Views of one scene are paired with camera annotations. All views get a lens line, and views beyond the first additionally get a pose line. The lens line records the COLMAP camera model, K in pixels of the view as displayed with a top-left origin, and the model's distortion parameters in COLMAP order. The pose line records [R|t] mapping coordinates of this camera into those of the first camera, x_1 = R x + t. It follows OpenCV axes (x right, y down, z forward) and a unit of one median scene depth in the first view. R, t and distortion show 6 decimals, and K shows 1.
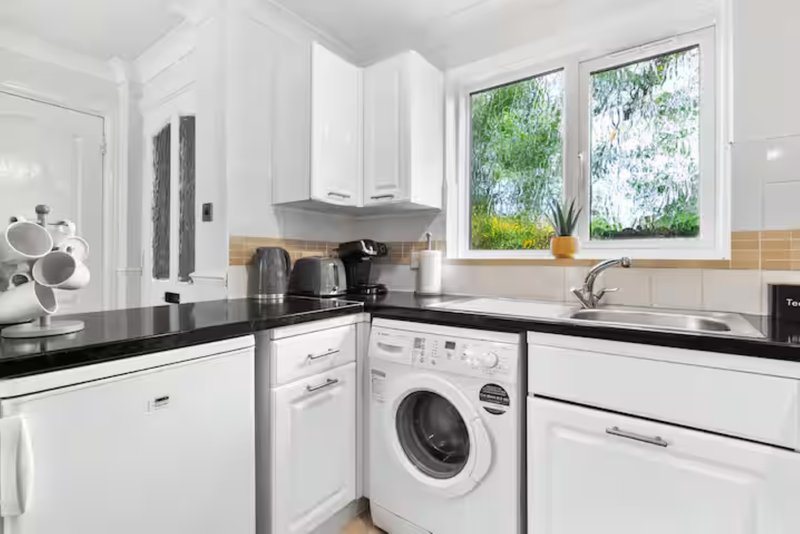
lens RADIAL K [[399.0, 0, 401.6], [0, 399.0, 259.7], [0, 0, 1]] dist [-0.000282, -0.000179]
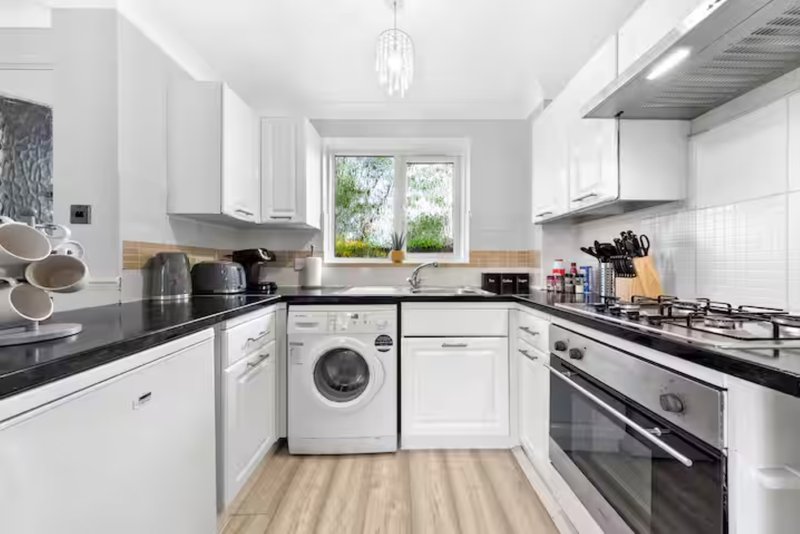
lens RADIAL K [[268.6, 0, 411.5], [0, 268.6, 266.4], [0, 0, 1]] dist [0.000718, 0.000018]
pose [[0.784516, -0.009588, 0.620034, -0.281543], [0.003682, 0.999935, 0.010803, 0.001096], [-0.620097, -0.006192, 0.784501, 0.005514]]
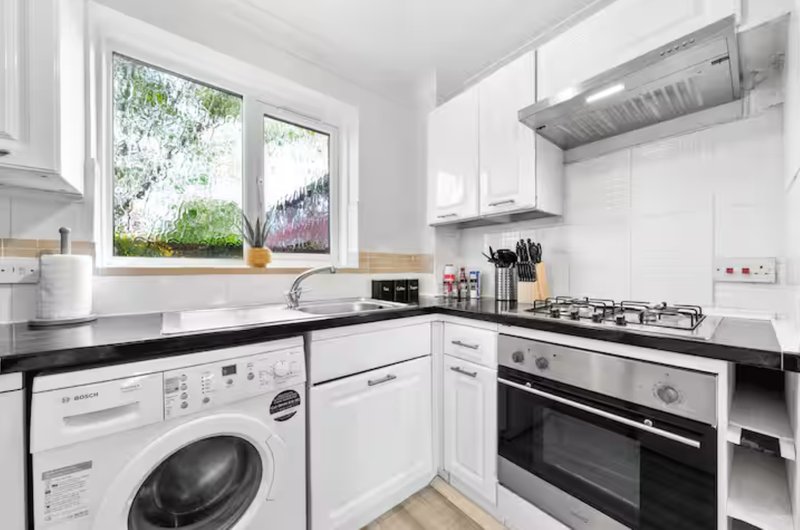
lens RADIAL K [[292.8, 0, 399.8], [0, 292.8, 273.0], [0, 0, 1]] dist [-0.001101, -0.000137]
pose [[0.229021, -0.018113, 0.973253, -0.300042], [0.002632, 0.999835, 0.017988, -0.000751], [-0.973418, -0.001558, 0.229031, 0.387952]]
